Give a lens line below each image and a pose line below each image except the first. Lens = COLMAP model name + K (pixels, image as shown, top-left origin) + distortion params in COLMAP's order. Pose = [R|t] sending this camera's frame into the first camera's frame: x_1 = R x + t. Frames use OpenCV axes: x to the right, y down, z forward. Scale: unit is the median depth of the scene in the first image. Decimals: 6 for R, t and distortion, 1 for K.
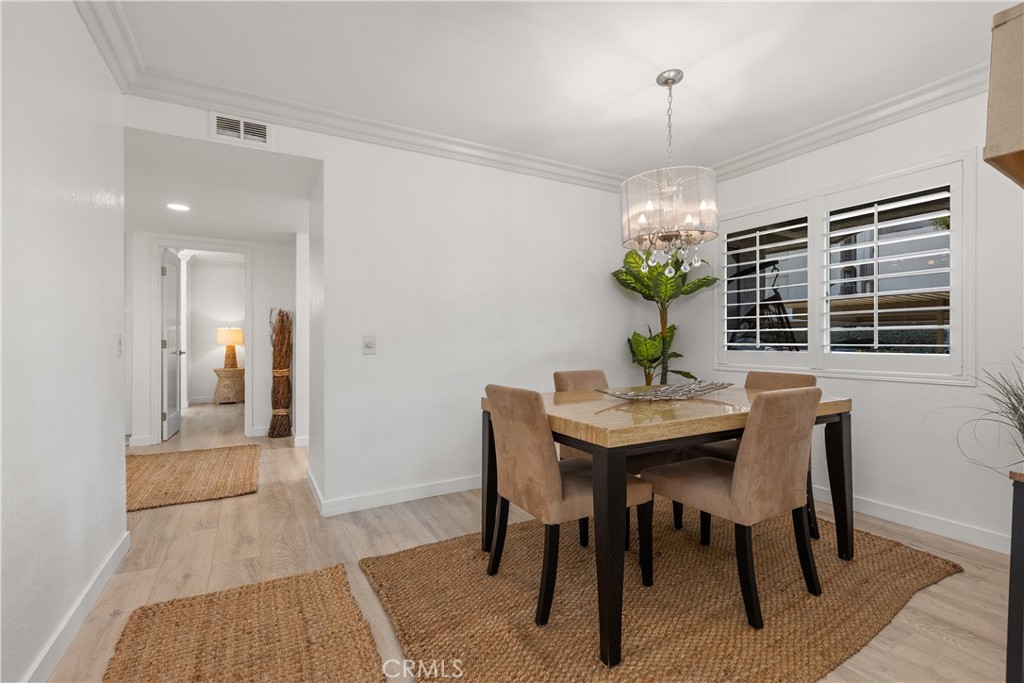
lens RADIAL K [[456.4, 0, 514.0], [0, 456.4, 341.3], [0, 0, 1]] dist [-0.000015, 0.000867]
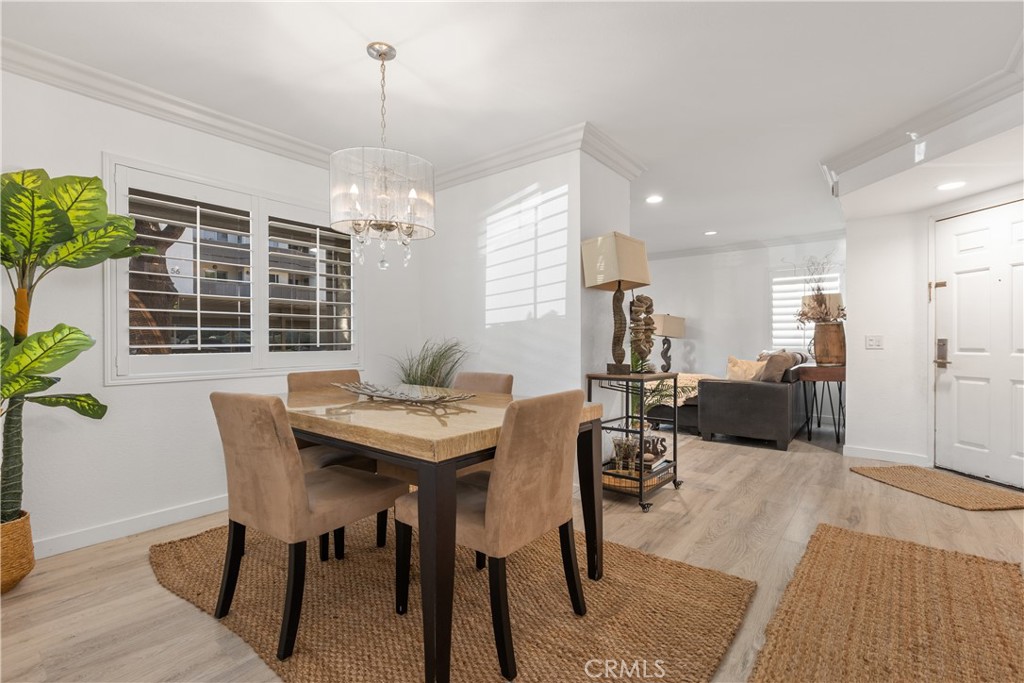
lens RADIAL K [[456.4, 0, 514.8], [0, 456.4, 339.8], [0, 0, 1]] dist [-0.000015, 0.000867]
pose [[-0.361939, 0.002777, 0.932198, -0.534391], [0.006151, 0.999981, -0.000591, 0.000054], [-0.932181, 0.005520, -0.361949, 0.972355]]
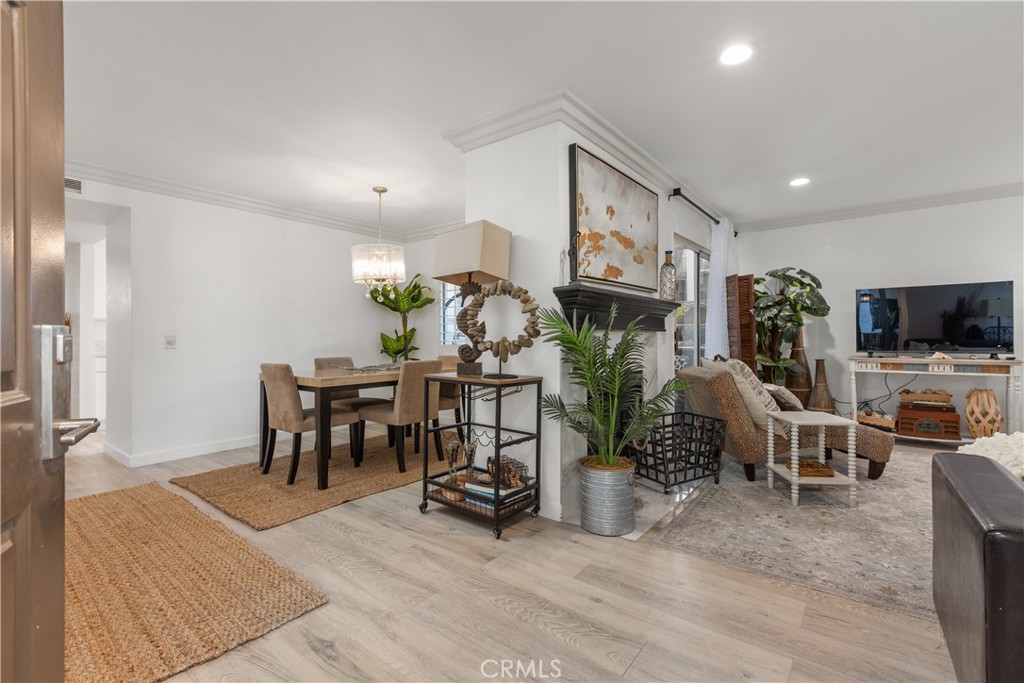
lens RADIAL K [[456.4, 0, 514.7], [0, 456.4, 339.4], [0, 0, 1]] dist [-0.000015, 0.000867]
pose [[0.924661, -0.002236, 0.380784, 0.119550], [0.004193, 0.999982, -0.004311, 0.011161], [-0.380768, 0.005583, 0.924654, -0.674064]]
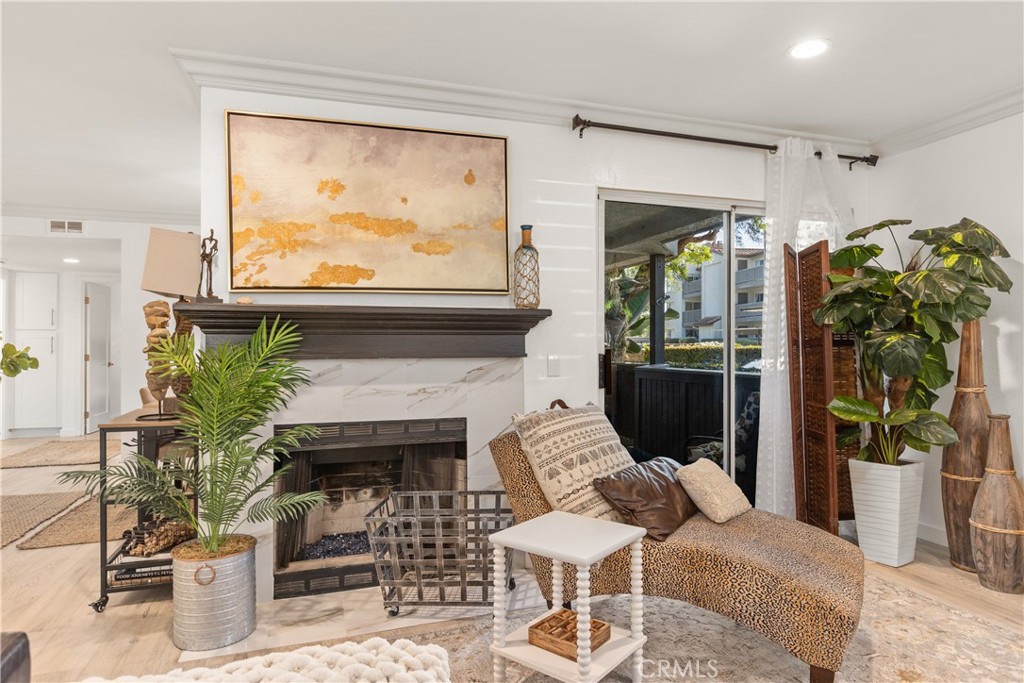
lens RADIAL K [[601.0, 0, 517.5], [0, 601.0, 340.2], [0, 0, 1]] dist [-0.004236, -0.000045]
pose [[0.981744, -0.003969, -0.190163, 1.252439], [0.001686, 0.999925, -0.012164, -0.033288], [0.190197, 0.011622, 0.981677, -0.670325]]
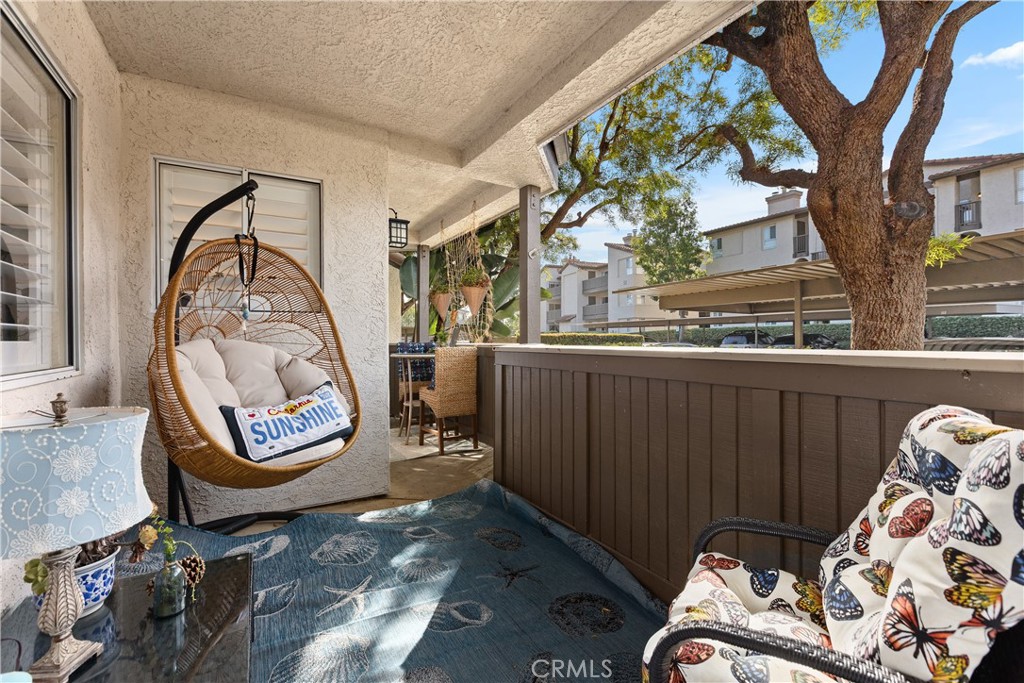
lens RADIAL K [[456.4, 0, 517.2], [0, 456.4, 338.5], [0, 0, 1]] dist [-0.000015, 0.000867]
pose [[0.999888, -0.004268, 0.014319, 1.294067], [0.004330, 0.999981, -0.004355, 0.030288], [-0.014300, 0.004416, 0.999888, 0.656469]]
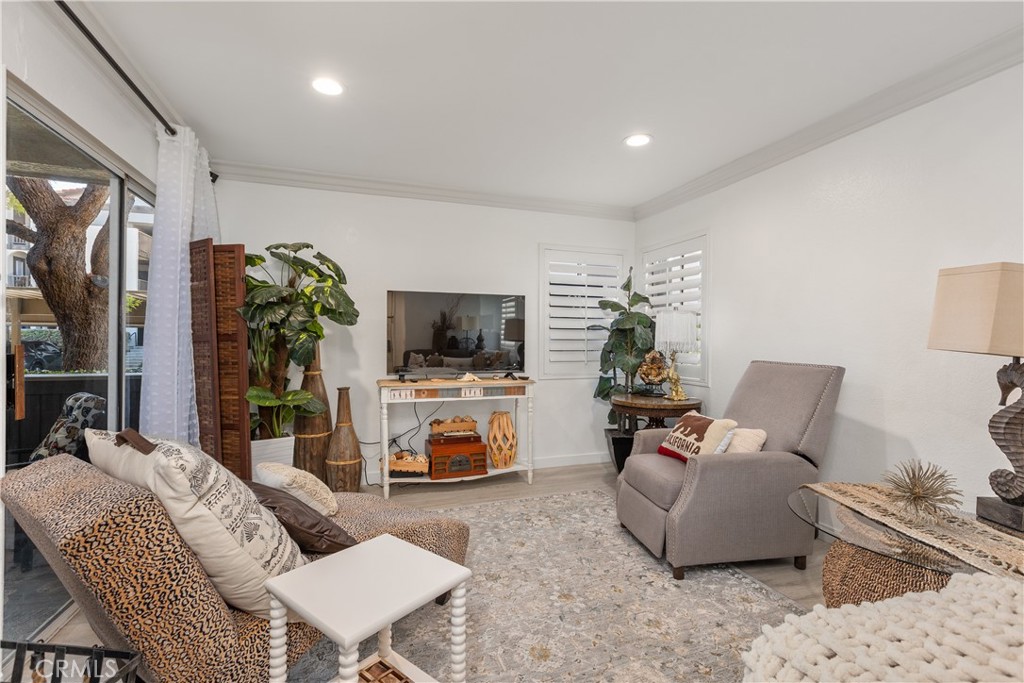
lens RADIAL K [[456.4, 0, 516.2], [0, 456.4, 338.4], [0, 0, 1]] dist [-0.000015, 0.000867]
pose [[0.168126, 0.008374, 0.985730, 0.766435], [-0.000139, 0.999964, -0.008471, -0.034182], [-0.985766, 0.001287, 0.168121, -0.147242]]
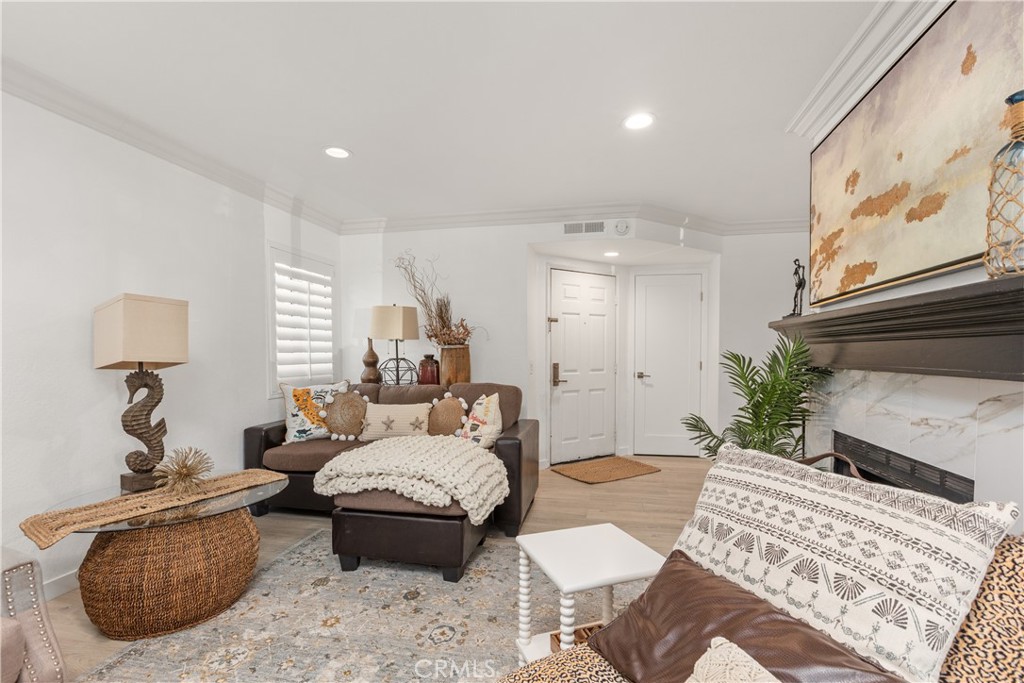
lens RADIAL K [[456.4, 0, 519.8], [0, 456.4, 366.0], [0, 0, 1]] dist [-0.000015, 0.000867]
pose [[-0.661943, 0.027641, -0.749044, 1.625801], [0.002299, 0.999390, 0.034848, -0.044571], [0.749551, 0.021345, -0.661603, 0.344406]]
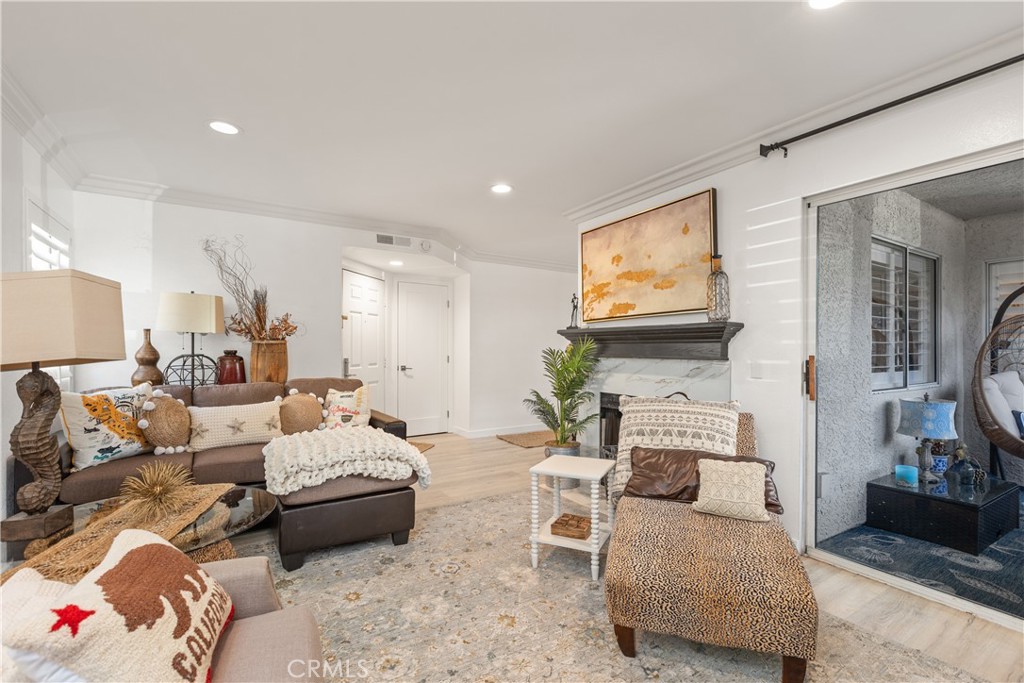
lens RADIAL K [[456.4, 0, 511.4], [0, 456.4, 347.6], [0, 0, 1]] dist [-0.000015, 0.000867]
pose [[0.041412, 0.003016, -0.999138, 2.080559], [-0.004828, 0.999984, 0.002819, -0.045965], [0.999131, 0.004707, 0.041425, -0.106768]]
